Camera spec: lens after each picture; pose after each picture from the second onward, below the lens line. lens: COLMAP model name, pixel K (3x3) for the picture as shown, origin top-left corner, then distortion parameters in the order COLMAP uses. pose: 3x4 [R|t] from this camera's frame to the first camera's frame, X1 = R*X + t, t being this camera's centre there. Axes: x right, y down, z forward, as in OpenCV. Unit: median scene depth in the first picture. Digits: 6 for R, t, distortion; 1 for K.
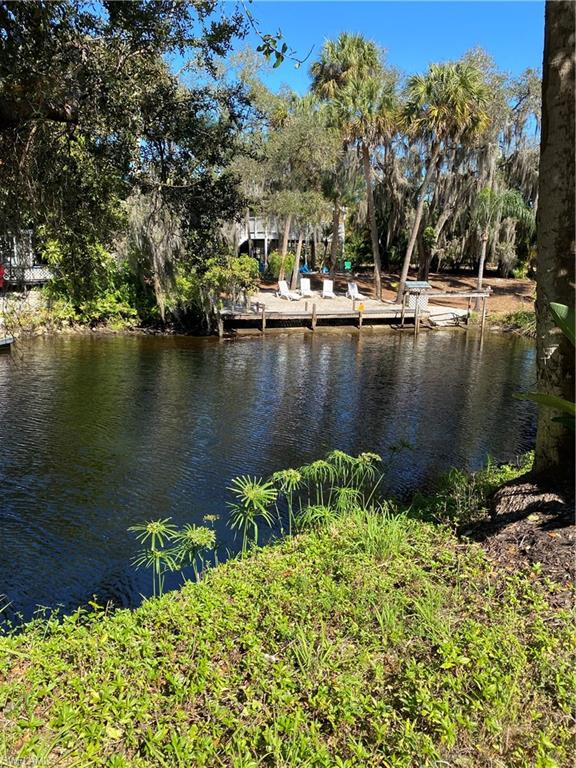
lens RADIAL K [[587.3, 0, 288.0], [0, 587.3, 384.5], [0, 0, 1]] dist [0.027047, -0.015348]
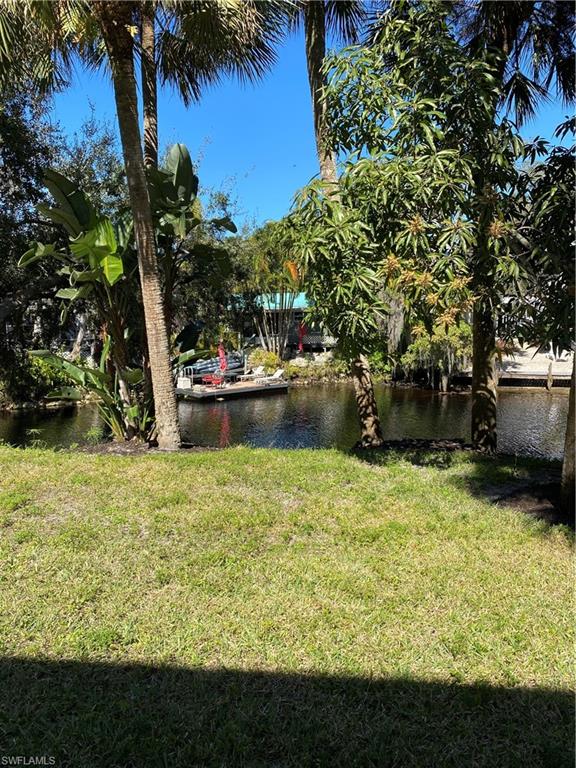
lens RADIAL K [[587.3, 0, 288.1], [0, 587.3, 382.8], [0, 0, 1]] dist [0.027047, -0.015348]
pose [[0.711432, 0.041377, -0.701536, 0.475993], [-0.106022, 0.993159, -0.048941, -0.009112], [0.694711, 0.109197, 0.710952, -0.035861]]
